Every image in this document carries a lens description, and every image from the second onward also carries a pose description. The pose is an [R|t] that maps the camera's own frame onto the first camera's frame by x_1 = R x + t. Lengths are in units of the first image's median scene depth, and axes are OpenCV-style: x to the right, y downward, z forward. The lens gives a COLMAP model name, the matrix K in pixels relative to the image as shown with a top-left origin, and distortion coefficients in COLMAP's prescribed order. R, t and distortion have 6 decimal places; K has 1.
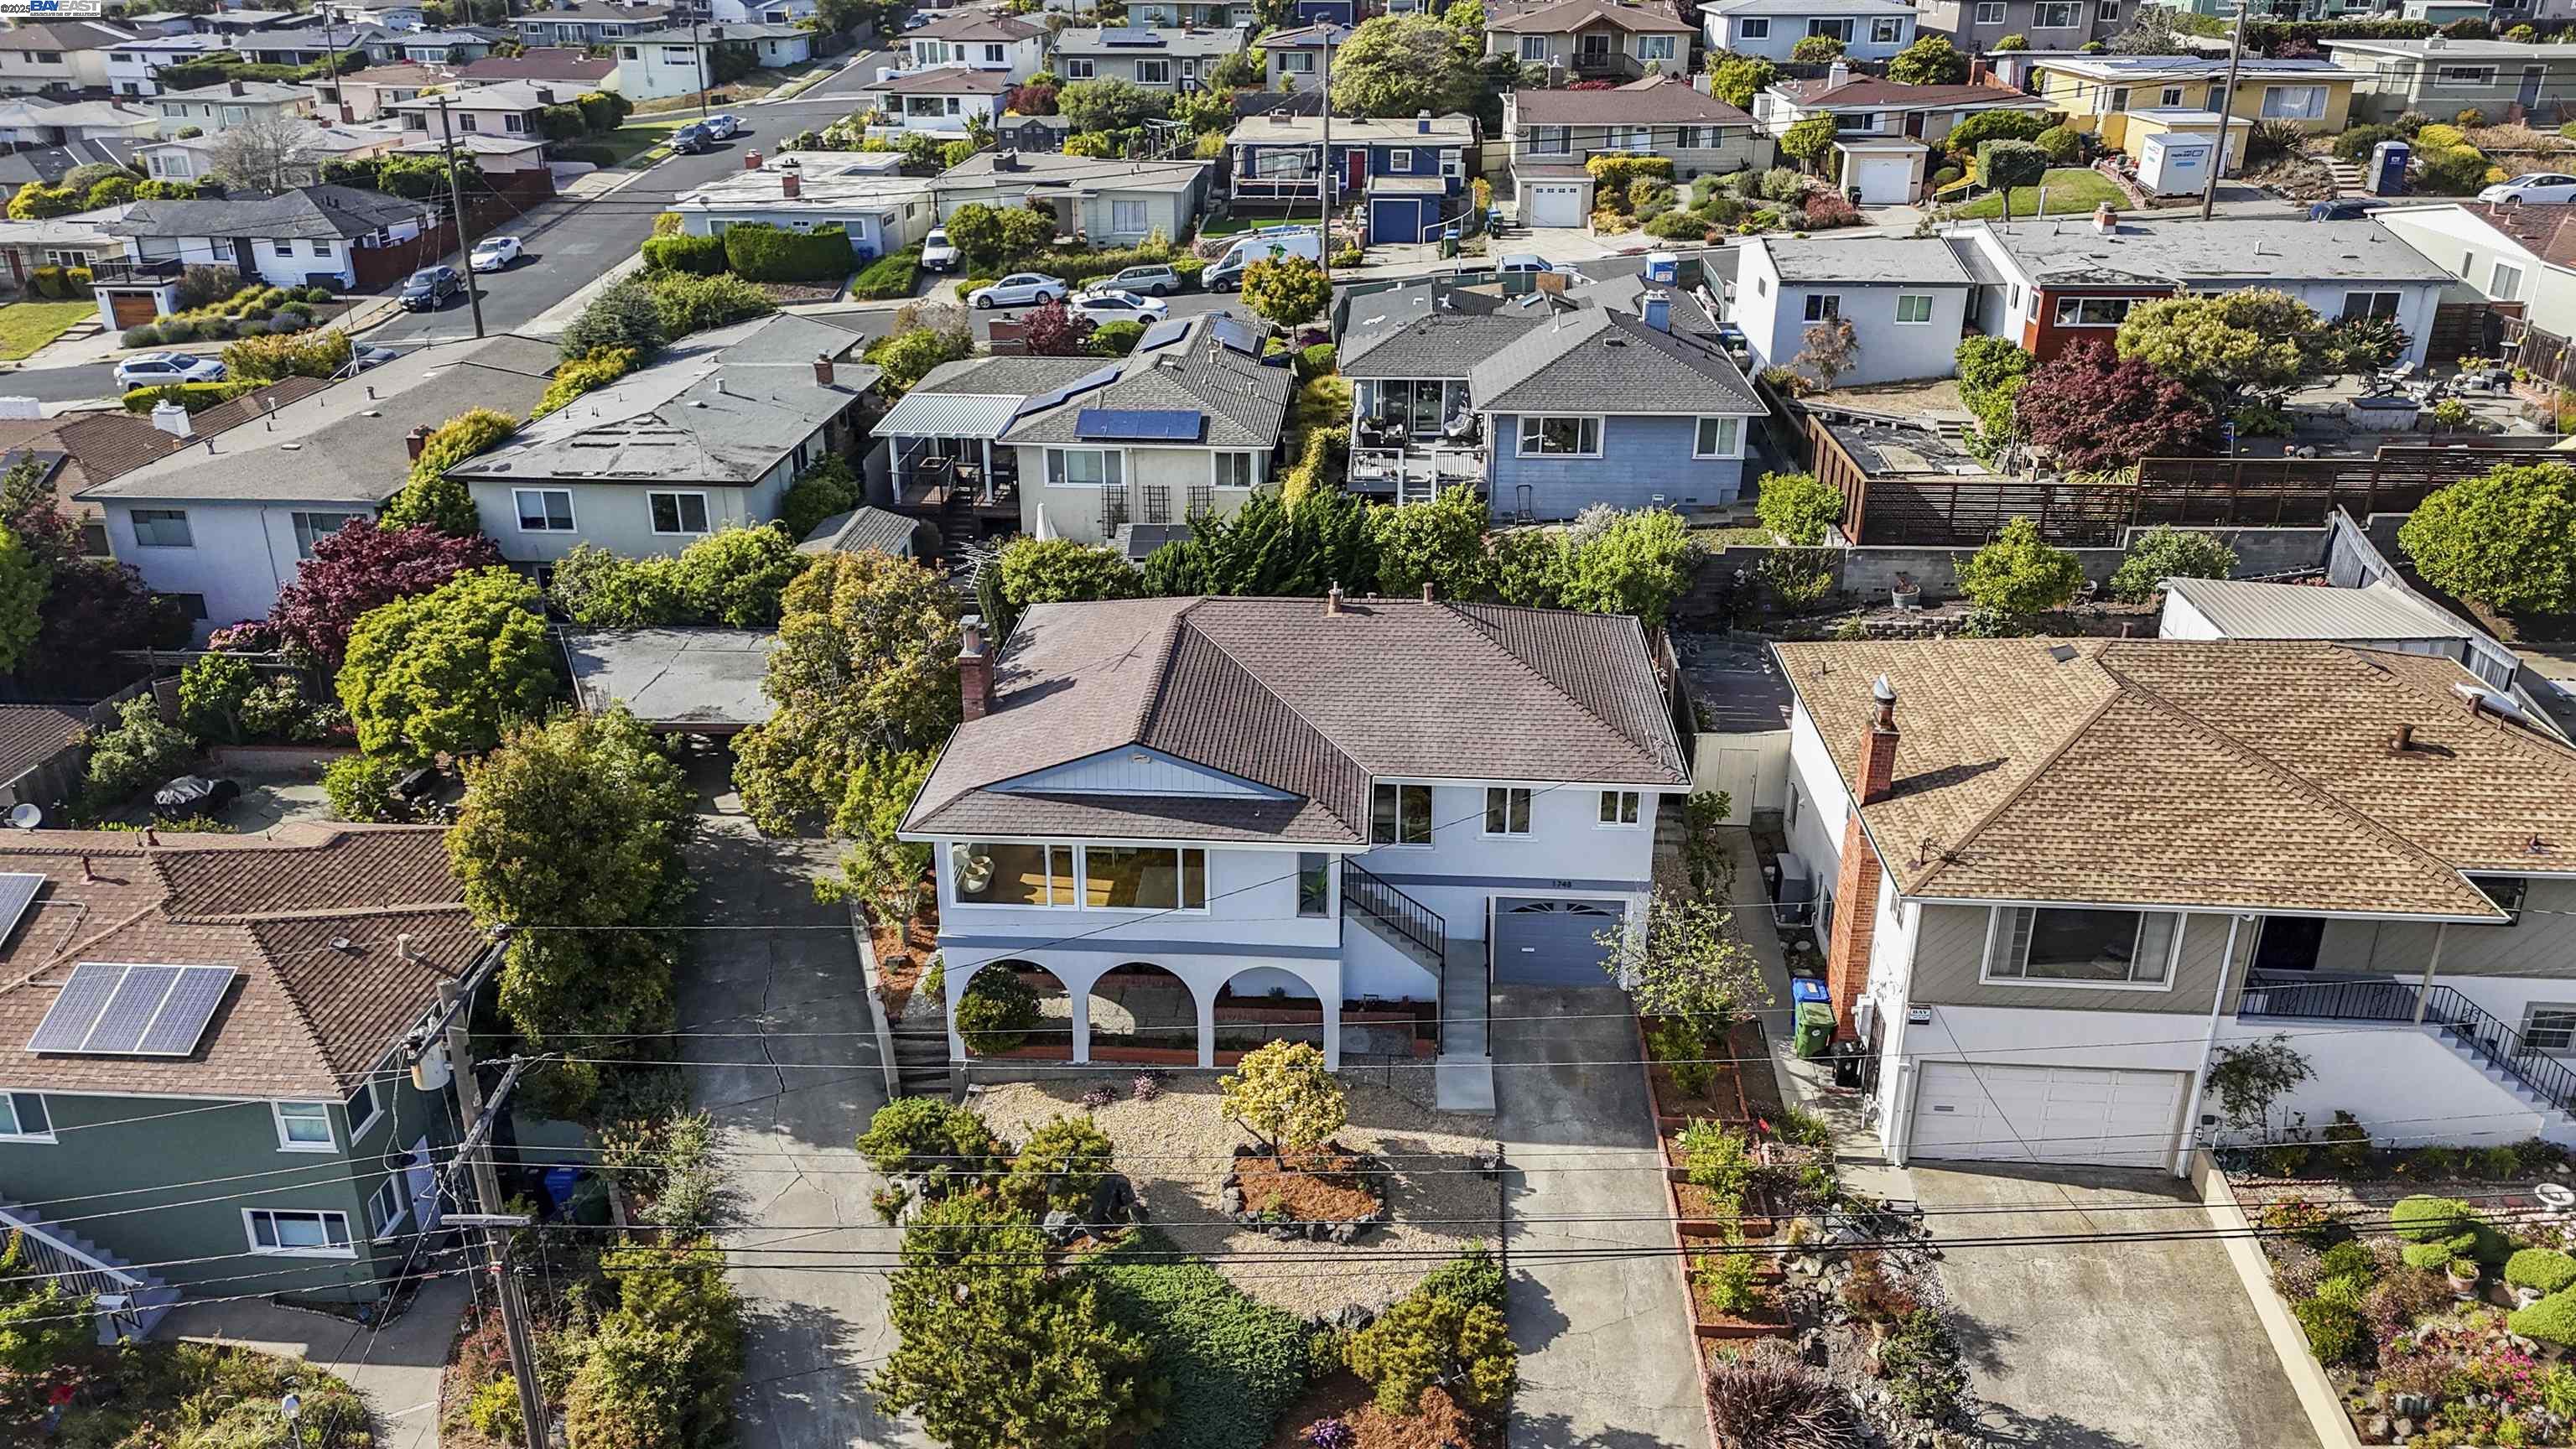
lens RADIAL K [[1878.7, 0, 1288.0], [0, 1878.7, 724.5], [0, 0, 1]] dist [0.044266, -0.002865]
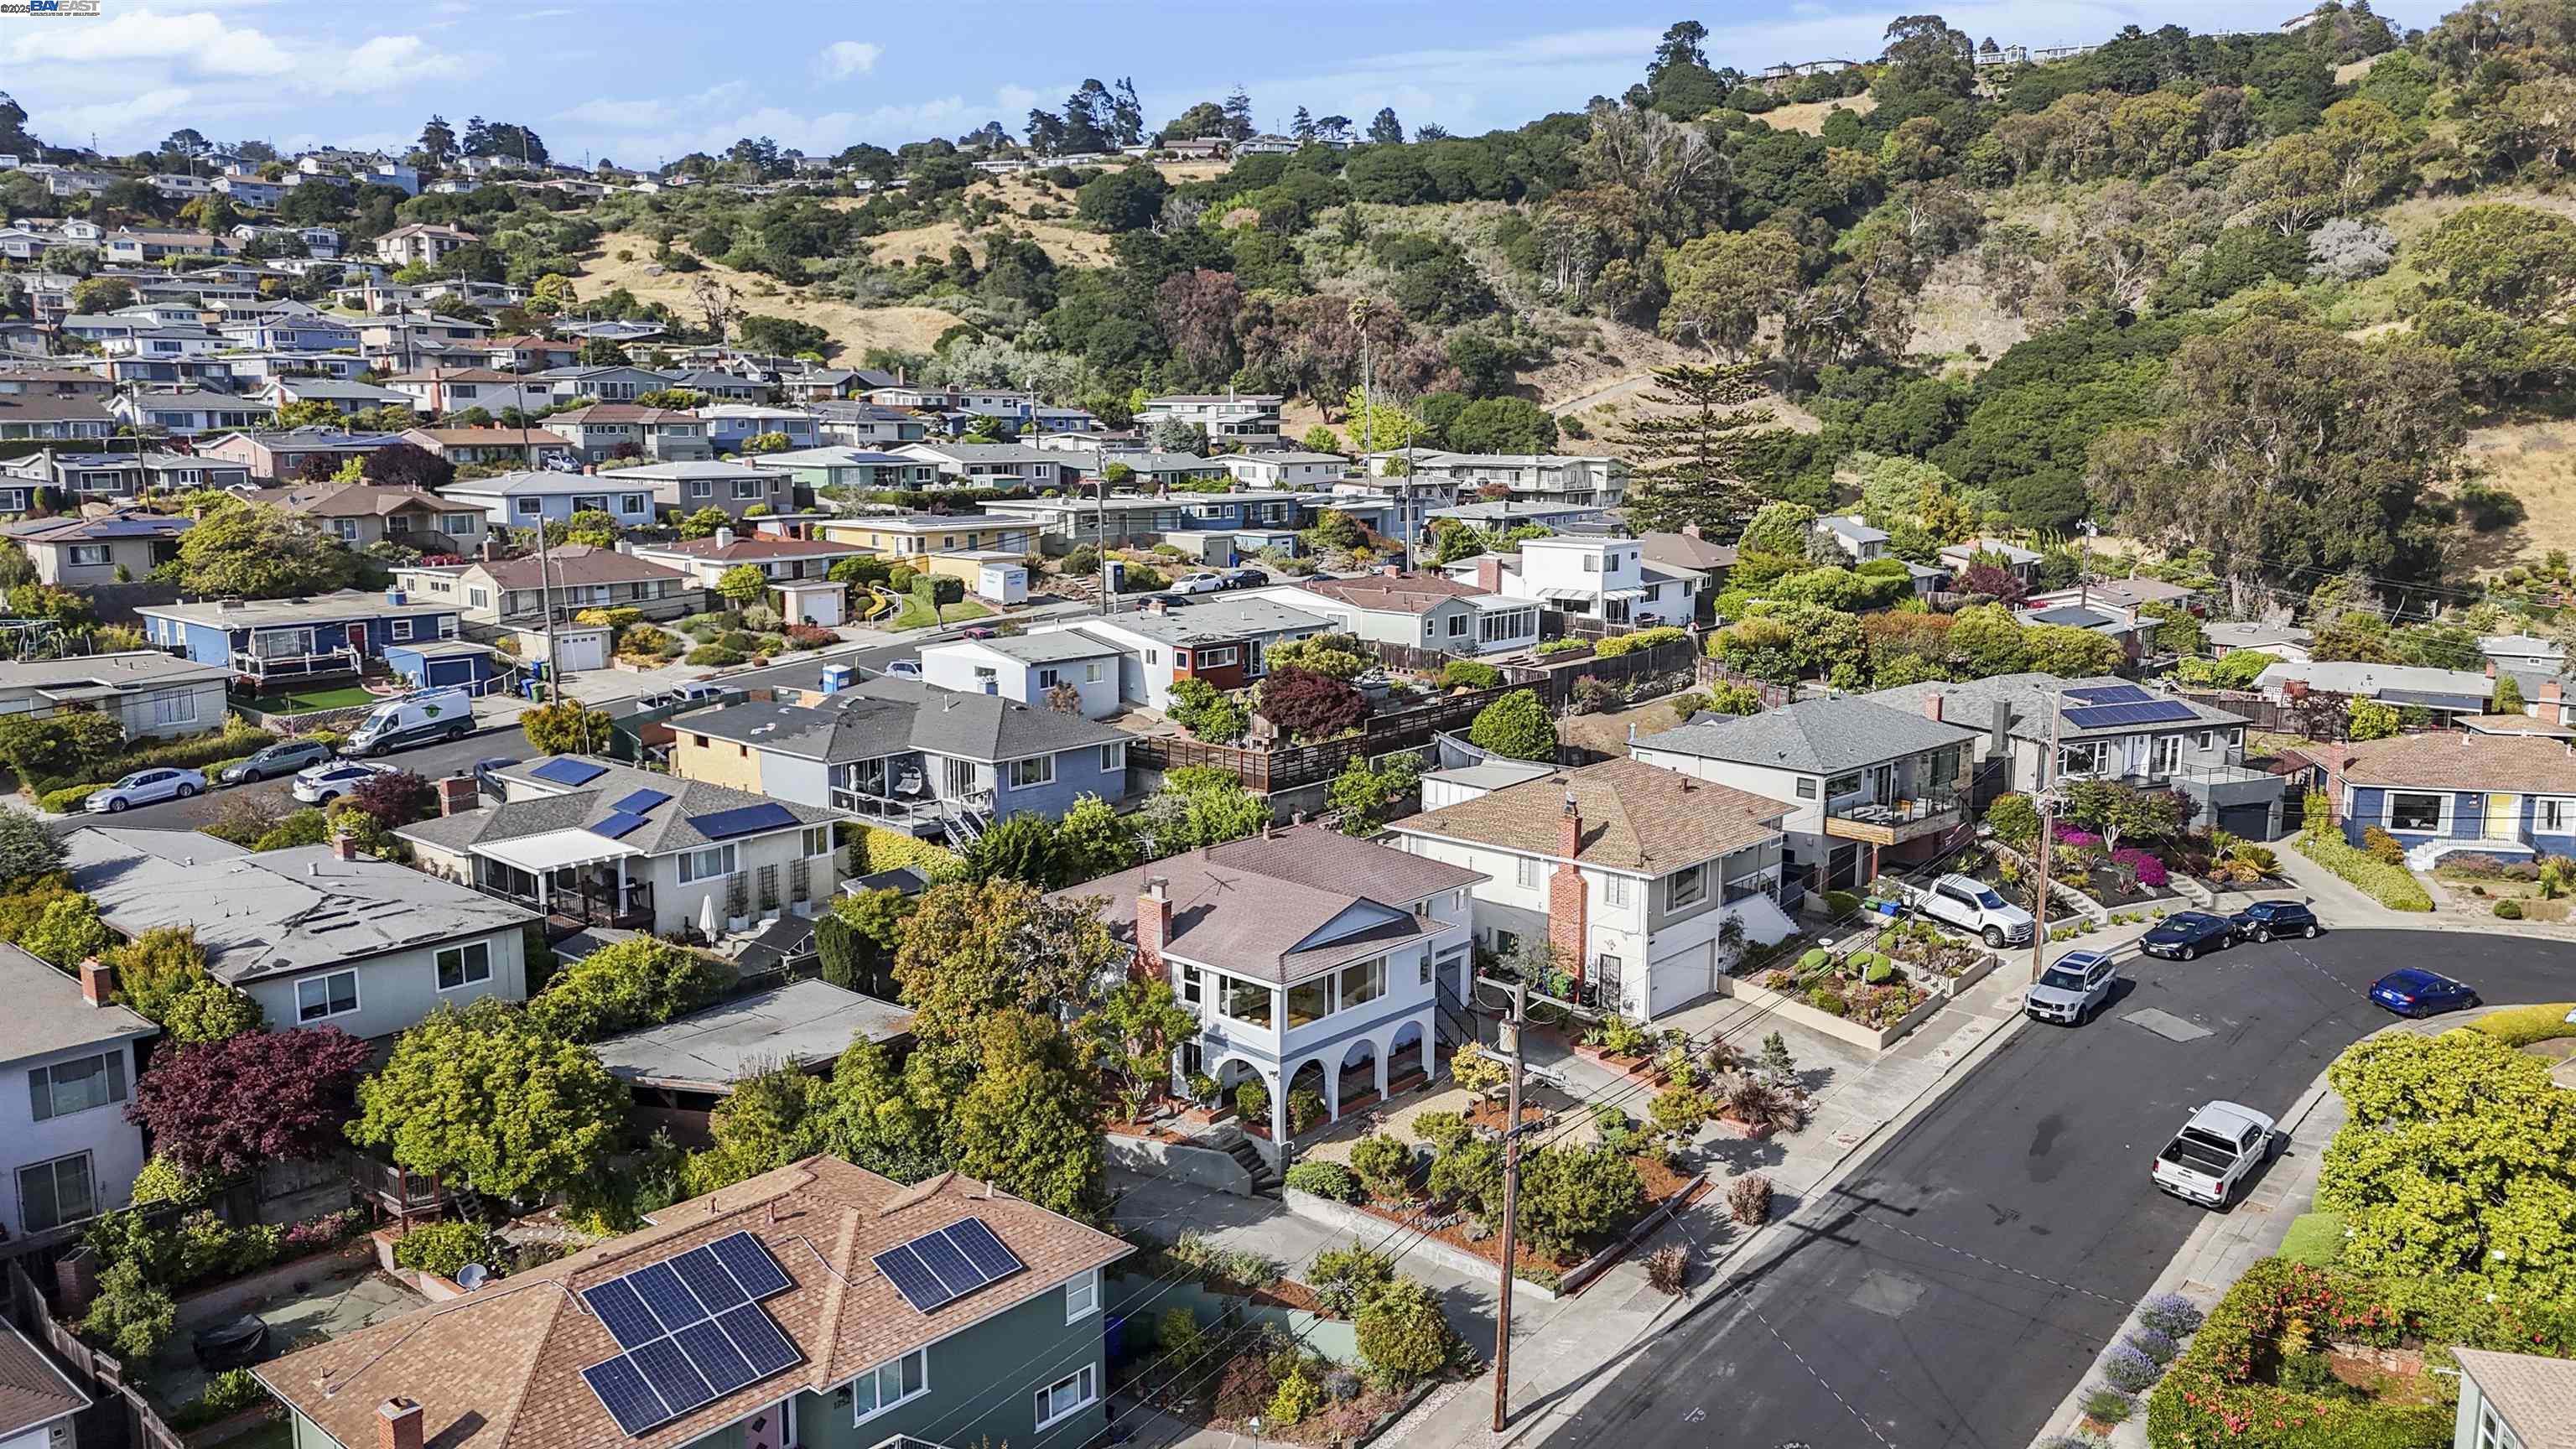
lens RADIAL K [[1878.7, 0, 1288.0], [0, 1878.7, 724.5], [0, 0, 1]] dist [0.044266, -0.002865]
pose [[0.614026, -0.128981, 0.778676, -0.770963], [0.304020, 0.949084, -0.082528, -0.010832], [-0.728385, 0.287407, 0.621975, -0.031218]]
